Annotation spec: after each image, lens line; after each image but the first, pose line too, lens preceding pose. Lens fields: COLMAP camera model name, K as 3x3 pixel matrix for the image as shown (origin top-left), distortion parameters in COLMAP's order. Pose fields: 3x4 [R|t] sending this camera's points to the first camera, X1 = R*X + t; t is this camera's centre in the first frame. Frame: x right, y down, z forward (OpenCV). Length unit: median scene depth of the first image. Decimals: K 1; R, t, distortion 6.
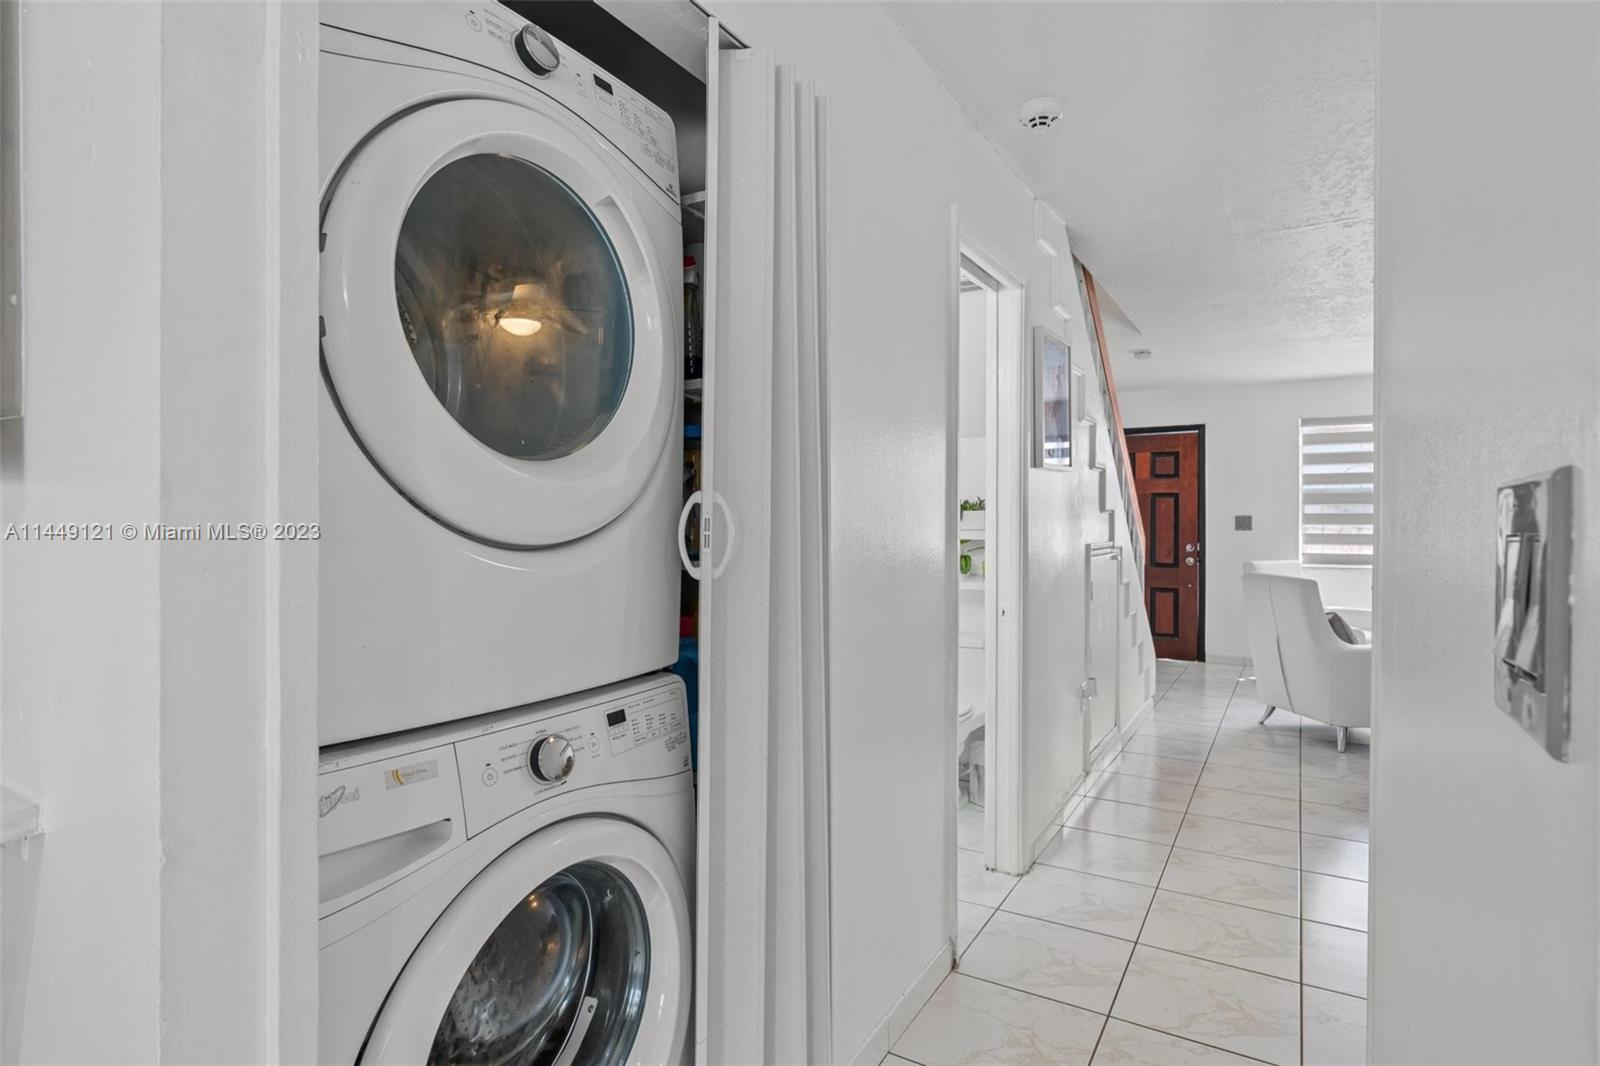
lens RADIAL K [[872.0, 0, 803.7], [0, 872.0, 527.5], [0, 0, 1]] dist [-0.001550, -0.000619]
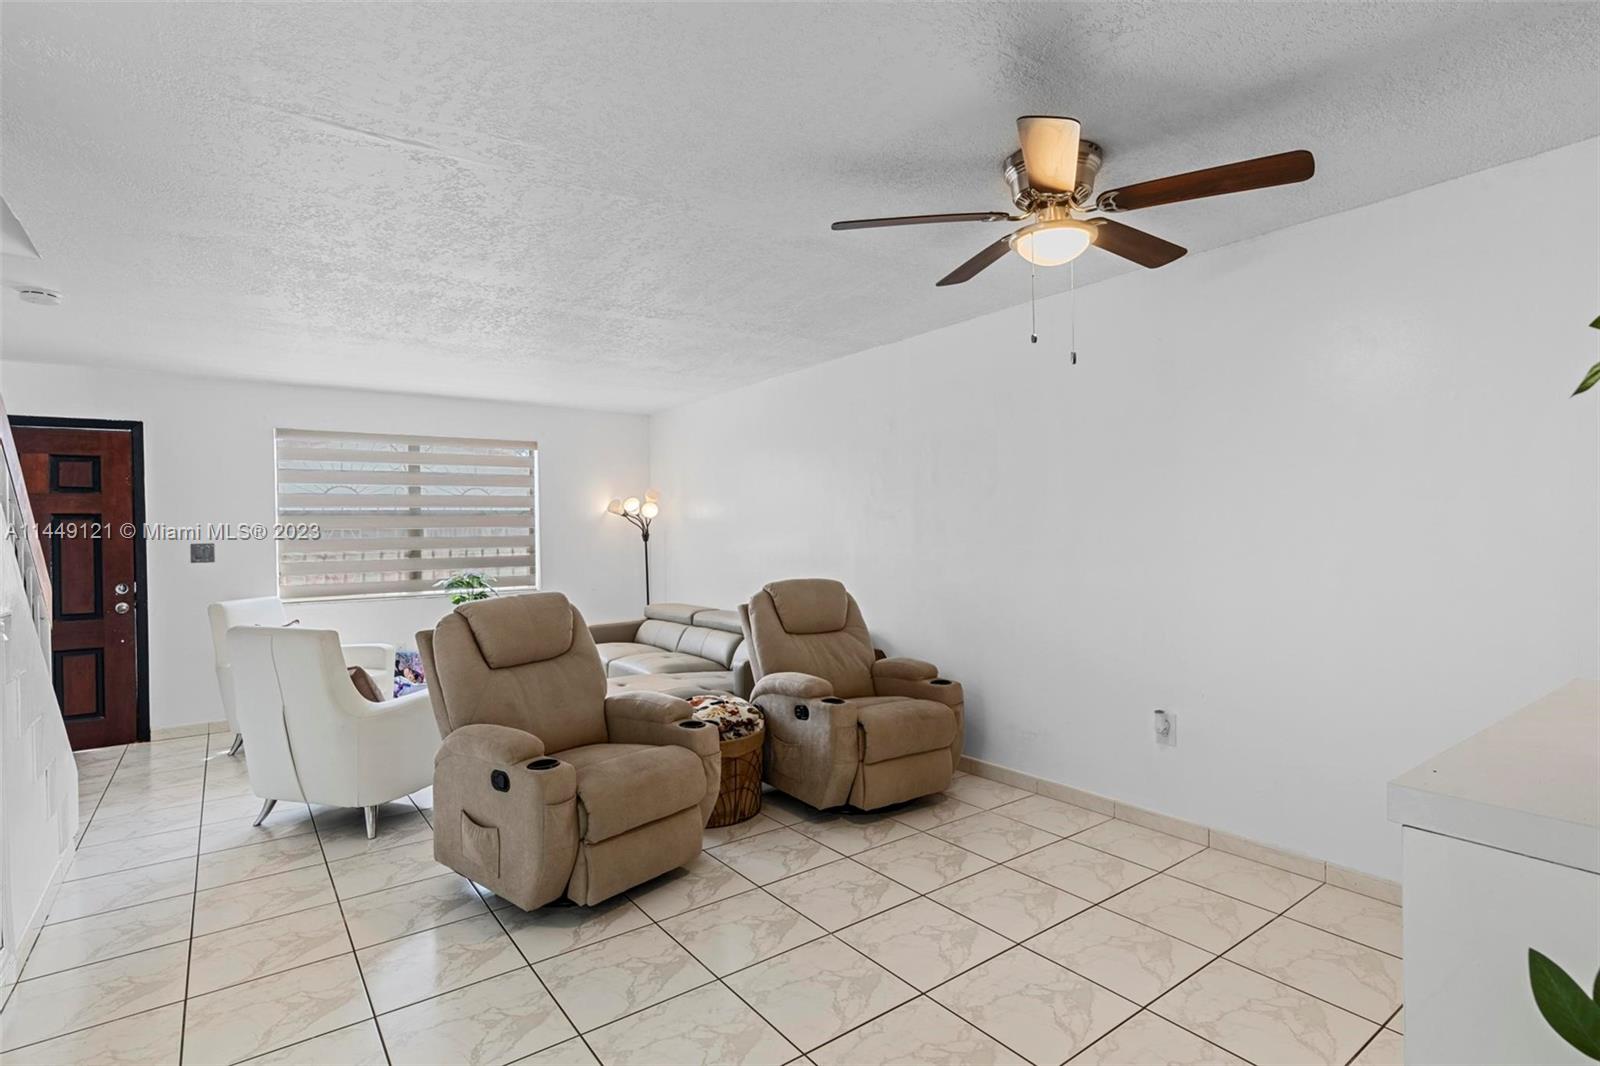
lens RADIAL K [[795.5, 0, 808.5], [0, 795.5, 533.7], [0, 0, 1]] dist [-0.000658, -0.000575]
pose [[0.403761, -0.010839, 0.914800, 0.068225], [0.022217, 0.999751, 0.002040, -0.011892], [-0.914595, 0.019500, 0.403901, 0.207659]]
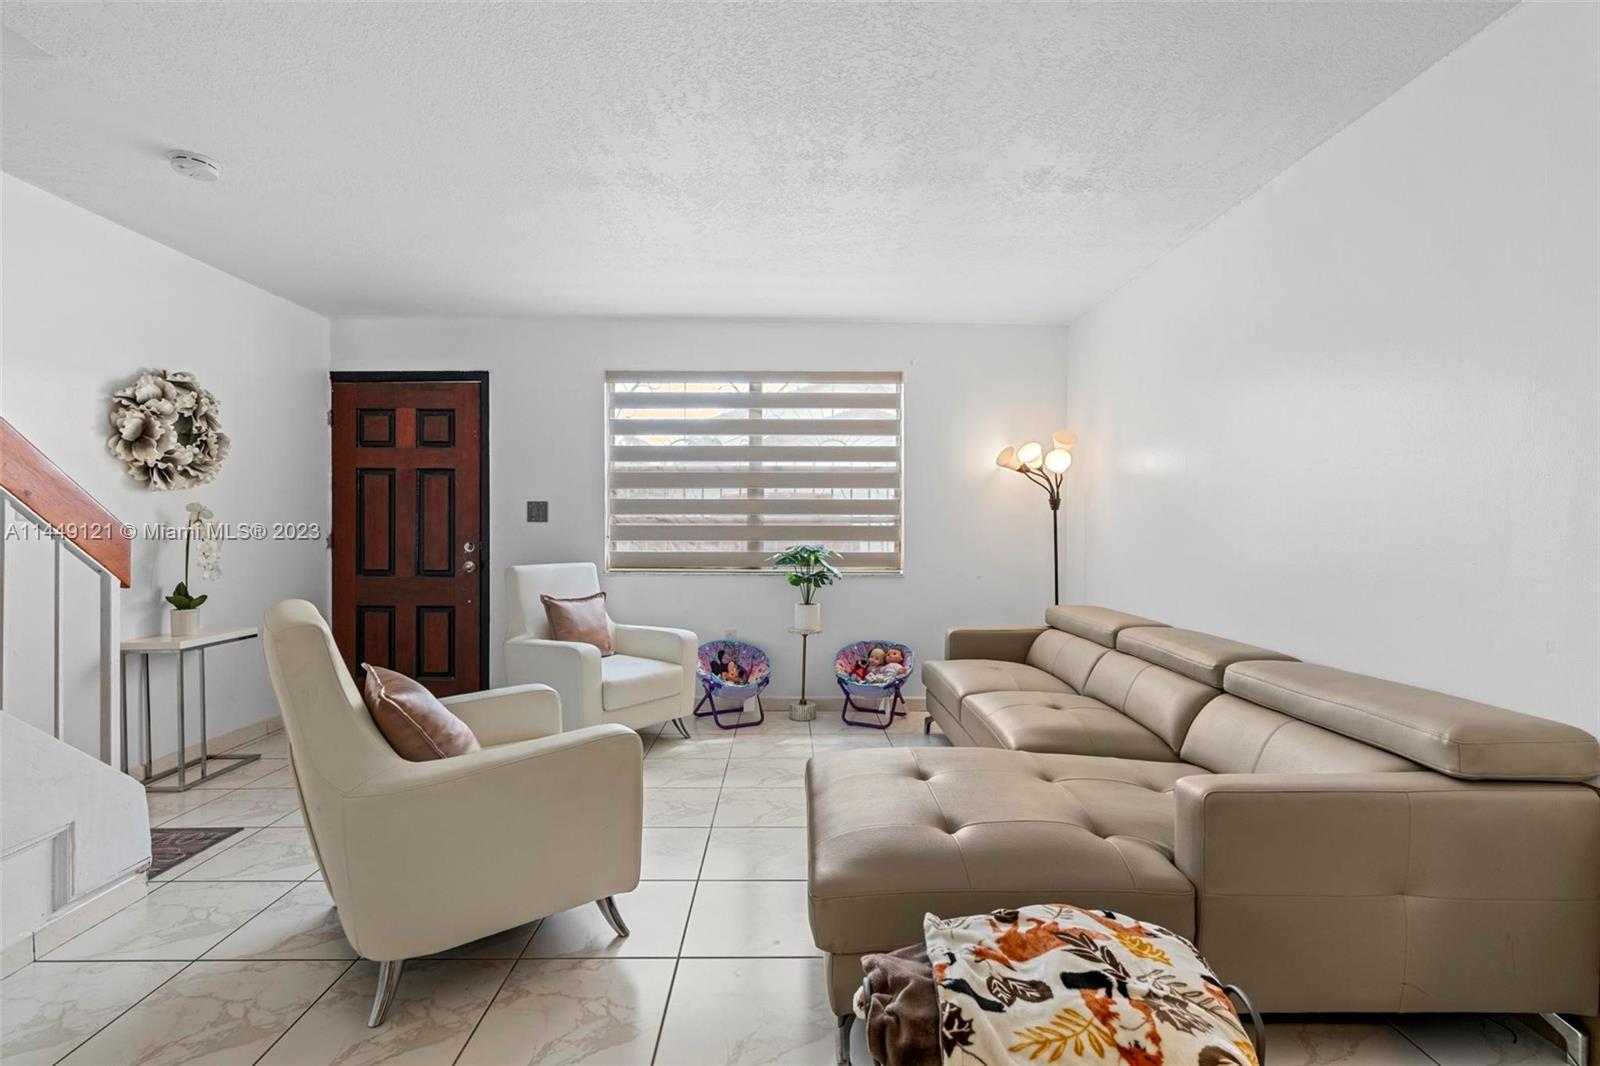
lens RADIAL K [[723.7, 0, 800.4], [0, 723.7, 527.5], [0, 0, 1]] dist [-0.008238, 0.000678]
pose [[0.859952, -0.000618, 0.510375, 0.382336], [0.001949, 0.999996, -0.002074, 0.009366], [-0.510372, 0.002779, 0.859949, 0.372958]]
